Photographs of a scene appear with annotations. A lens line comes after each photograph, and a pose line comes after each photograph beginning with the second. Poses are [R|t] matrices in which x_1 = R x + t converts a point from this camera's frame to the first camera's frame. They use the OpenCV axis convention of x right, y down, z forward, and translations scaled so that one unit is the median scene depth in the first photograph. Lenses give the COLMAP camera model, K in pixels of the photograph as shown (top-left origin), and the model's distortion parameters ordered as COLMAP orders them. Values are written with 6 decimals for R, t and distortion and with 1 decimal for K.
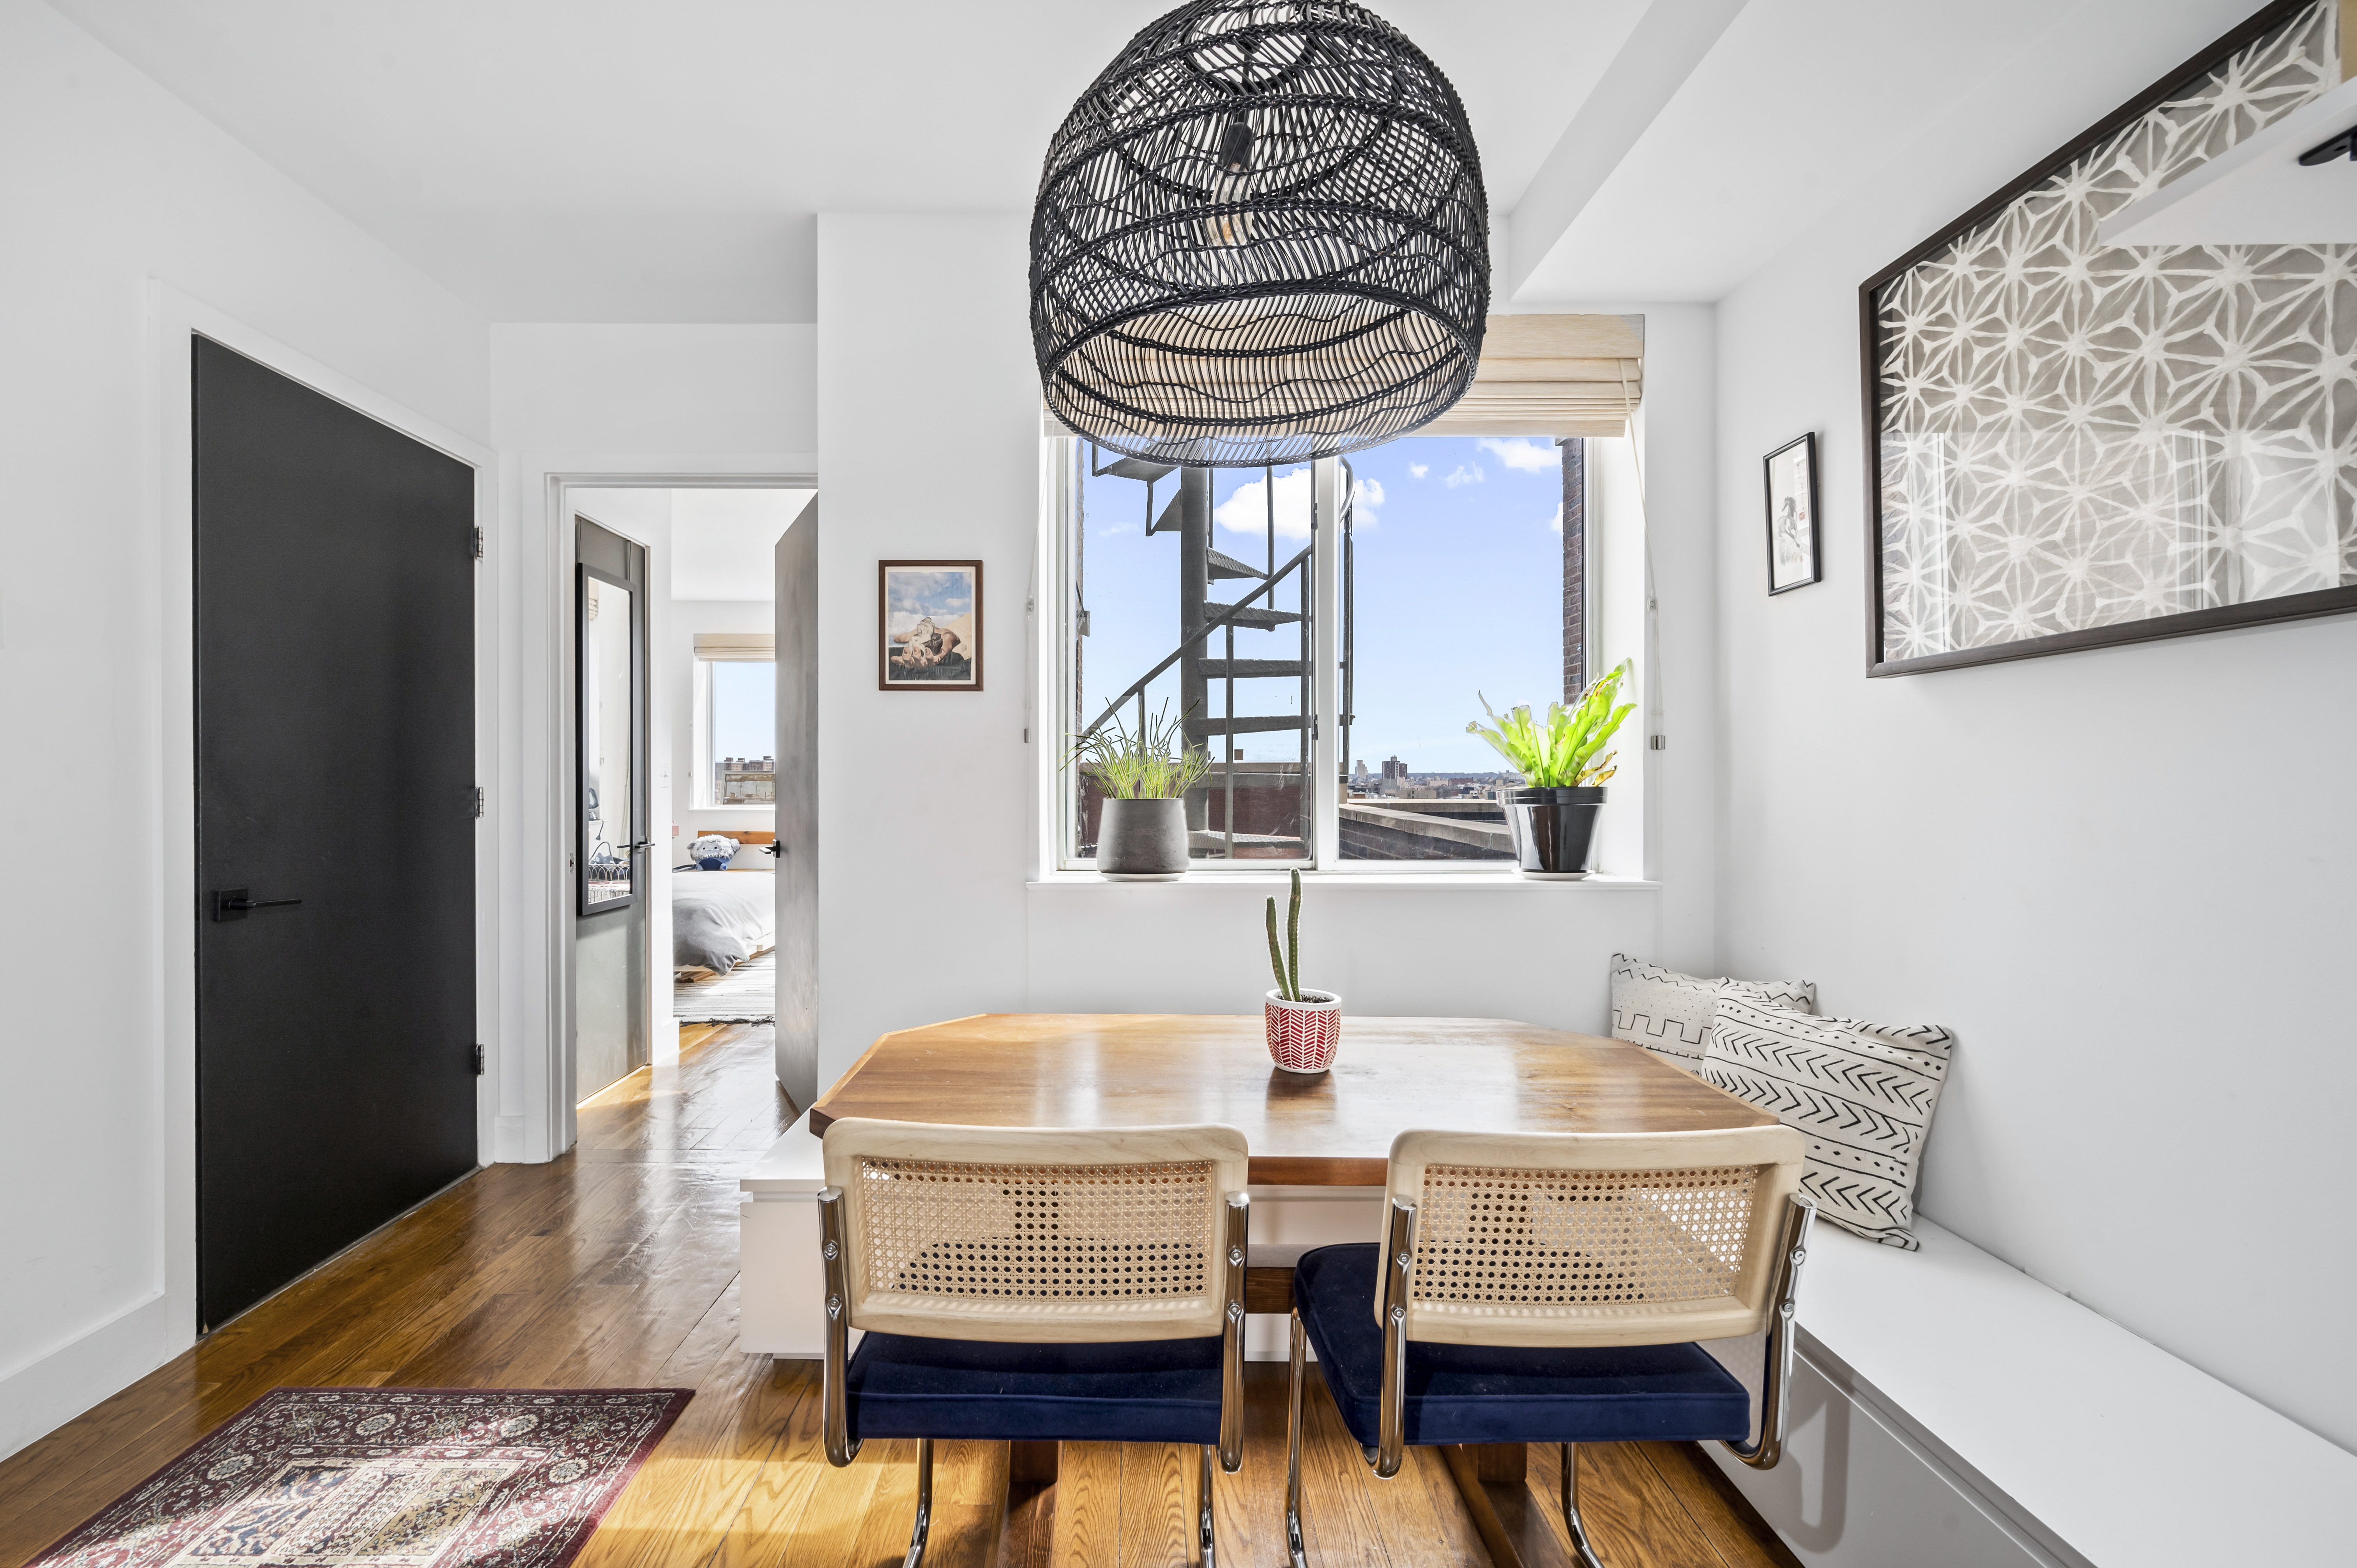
lens RADIAL K [[959.8, 0, 1163.4], [0, 959.8, 767.6], [0, 0, 1]] dist [0.001266, 0.000017]
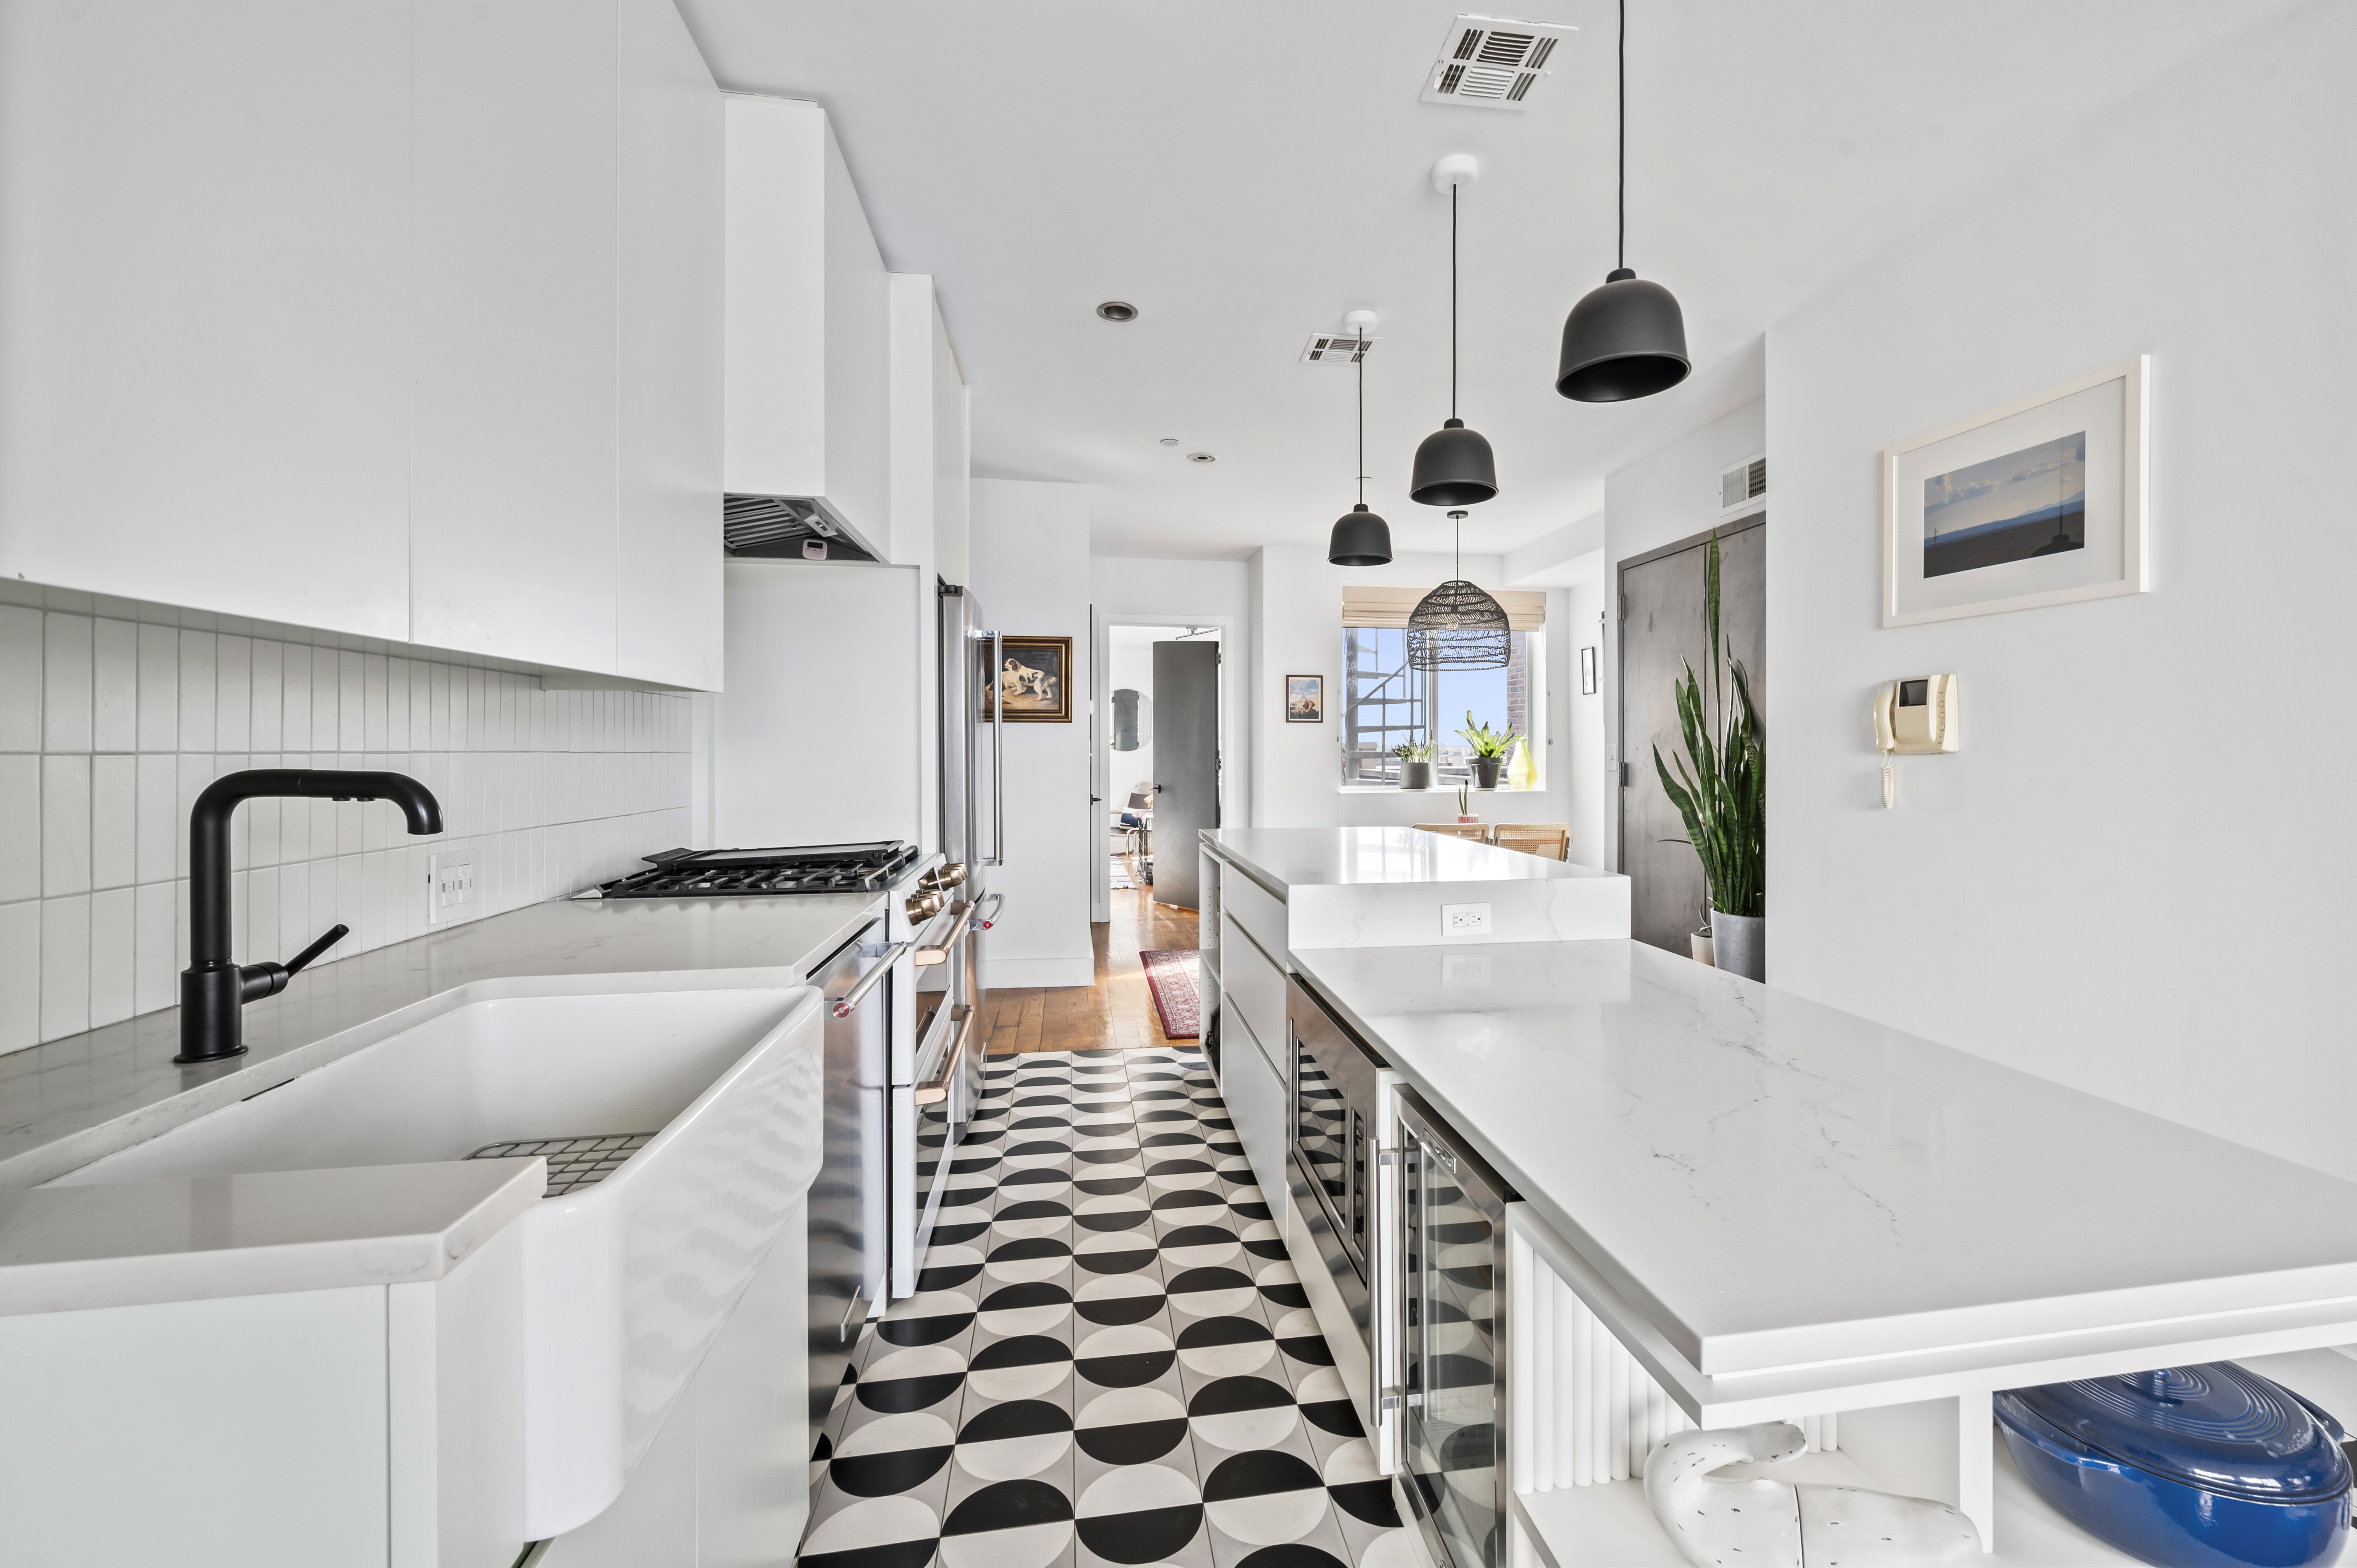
lens RADIAL K [[959.8, 0, 1246.8], [0, 959.8, 766.6], [0, 0, 1]] dist [0.001266, 0.000017]
pose [[0.984523, -0.006808, 0.175124, -0.889084], [0.006871, 0.999976, 0.000244, 0.044503], [-0.175122, 0.000963, 0.984546, -1.679996]]
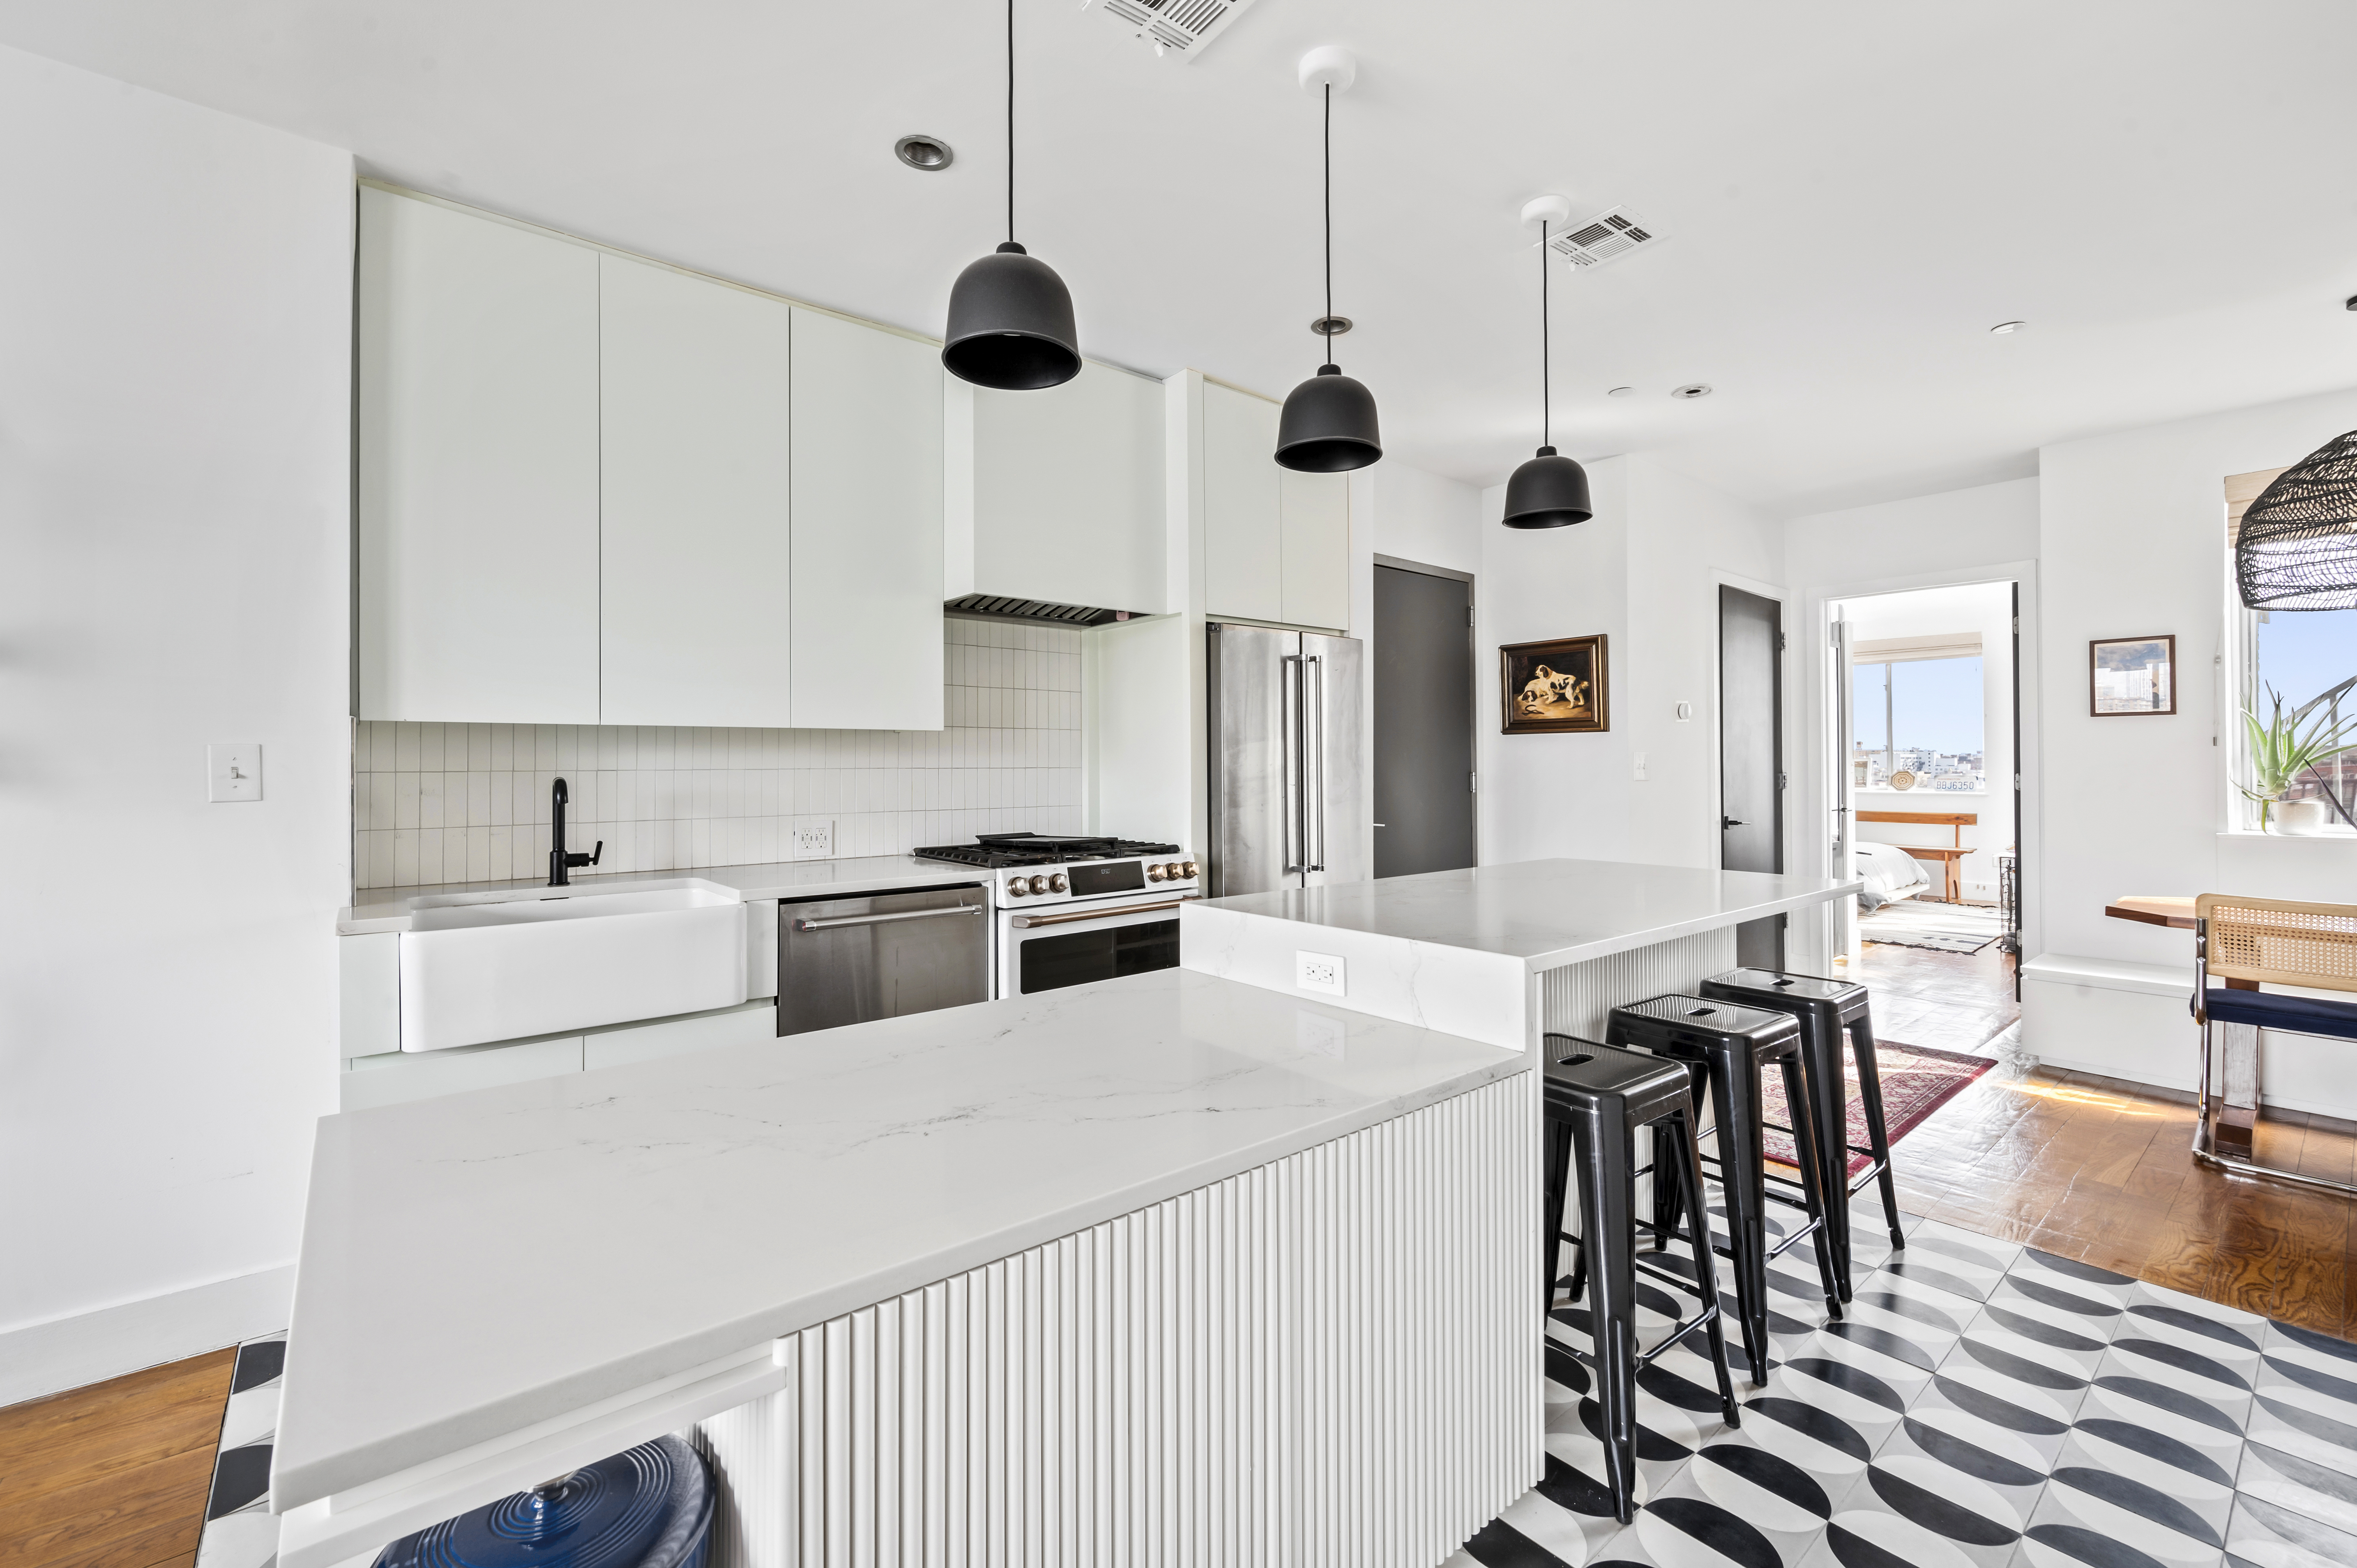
lens RADIAL K [[989.5, 0, 1181.7], [0, 989.5, 770.9], [0, 0, 1]] dist [0.003495, 0.000262]
pose [[0.641385, -0.001648, -0.767217, 0.025360], [-0.006168, 0.999954, -0.007304, 0.040018], [0.767194, 0.009417, 0.641346, -1.388961]]
